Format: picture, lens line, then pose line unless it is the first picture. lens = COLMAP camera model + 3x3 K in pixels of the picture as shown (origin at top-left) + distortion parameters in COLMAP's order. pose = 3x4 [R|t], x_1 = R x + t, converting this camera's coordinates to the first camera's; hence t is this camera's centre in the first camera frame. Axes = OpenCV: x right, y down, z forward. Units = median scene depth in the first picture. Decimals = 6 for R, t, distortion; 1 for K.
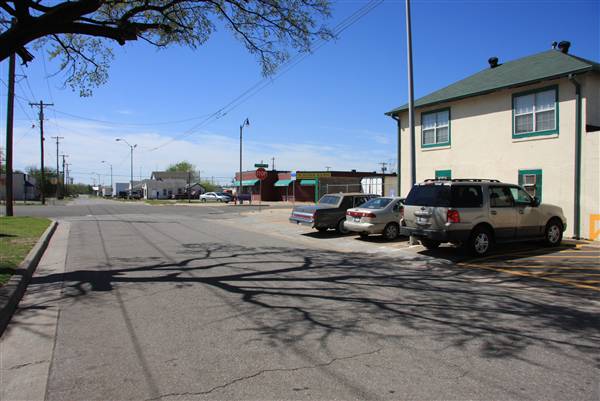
lens RADIAL K [[480.0, 0, 305.4], [0, 480.0, 205.5], [0, 0, 1]] dist [-0.110141, 0.063044]
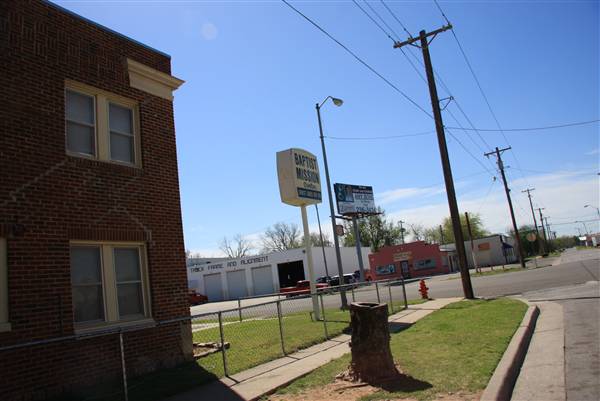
lens RADIAL K [[480.0, 0, 282.9], [0, 480.0, 223.1], [0, 0, 1]] dist [-0.110141, 0.063044]
pose [[0.534031, -0.195365, -0.822583, -0.124474], [0.123616, 0.980523, -0.152623, -0.007629], [0.836379, -0.020180, 0.547780, 0.253701]]
